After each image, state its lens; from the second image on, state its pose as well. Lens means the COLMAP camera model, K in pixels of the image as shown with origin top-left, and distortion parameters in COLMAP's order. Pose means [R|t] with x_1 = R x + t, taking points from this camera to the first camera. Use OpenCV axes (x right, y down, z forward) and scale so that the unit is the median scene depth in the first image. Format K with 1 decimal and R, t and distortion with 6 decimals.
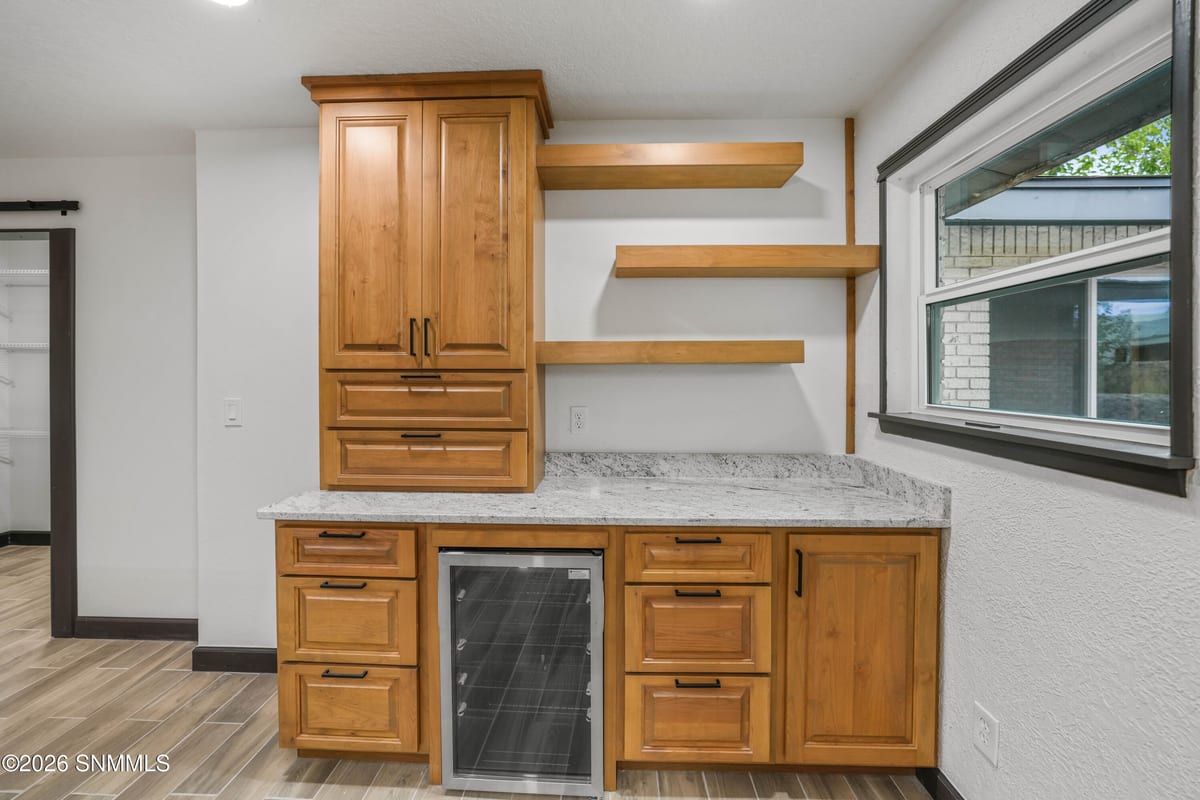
lens RADIAL K [[458.9, 0, 603.4], [0, 458.9, 373.4], [0, 0, 1]] dist [-0.022233, 0.005033]
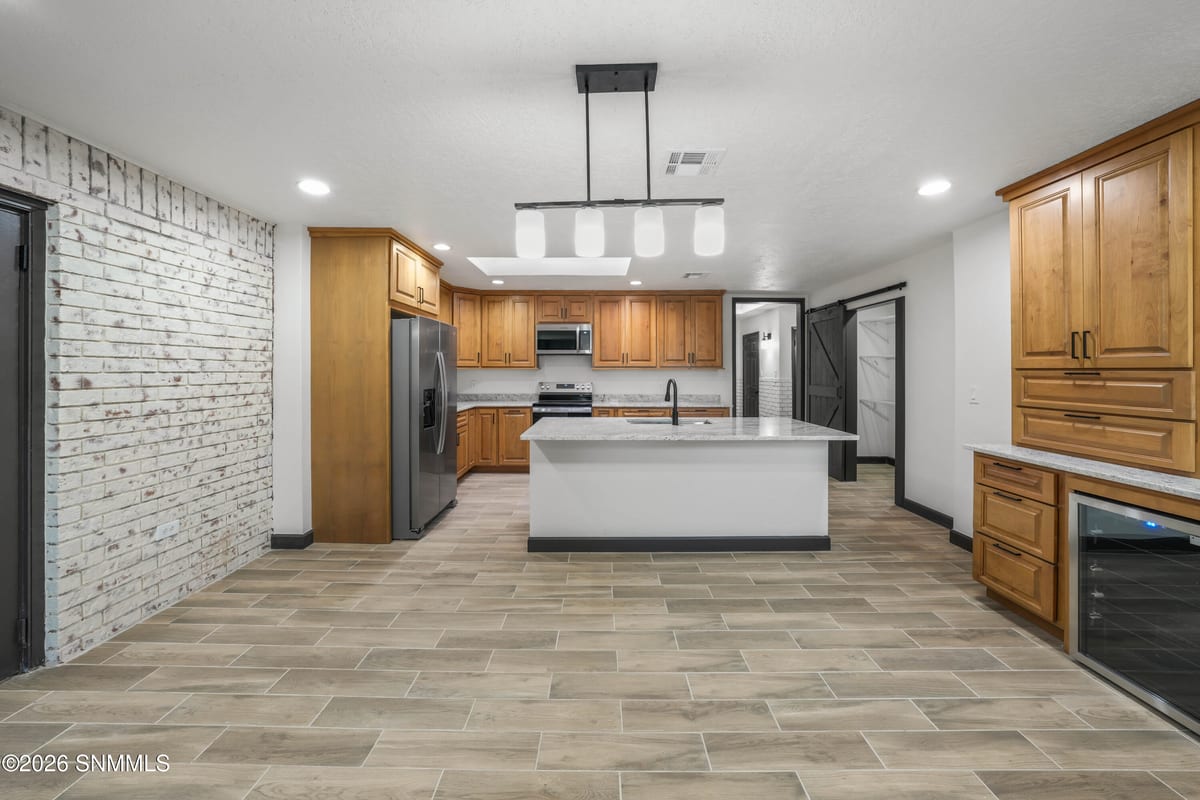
lens RADIAL K [[426.1, 0, 598.7], [0, 426.1, 374.5], [0, 0, 1]] dist [-0.029163, 0.006510]
pose [[0.022403, 0.007714, -0.999719, 0.817227], [0.000138, 0.999970, 0.007719, -0.000093], [0.999749, -0.000311, 0.022402, -0.484047]]
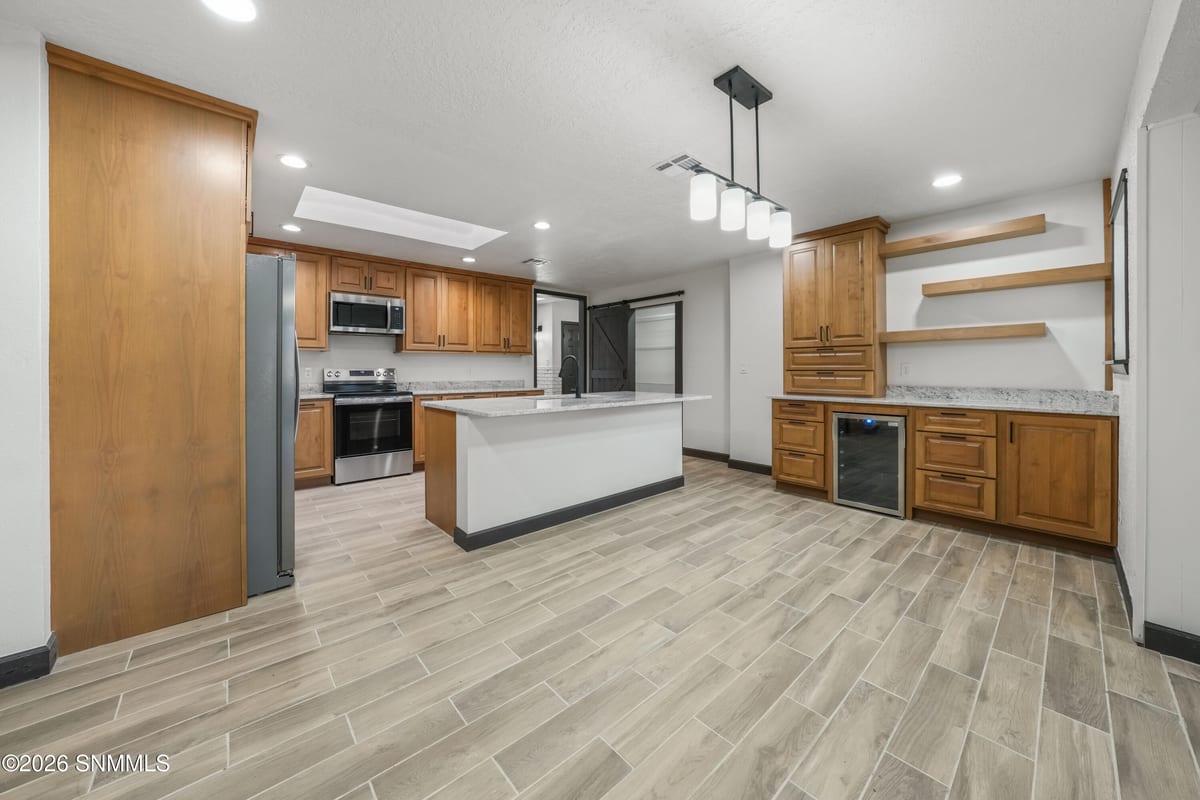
lens RADIAL K [[426.1, 0, 598.7], [0, 426.1, 374.5], [0, 0, 1]] dist [-0.029163, 0.006510]
pose [[0.681767, 0.005379, -0.731549, 0.451094], [0.005186, 0.999912, 0.012186, 0.110284], [0.731551, -0.012102, 0.681680, -1.486278]]
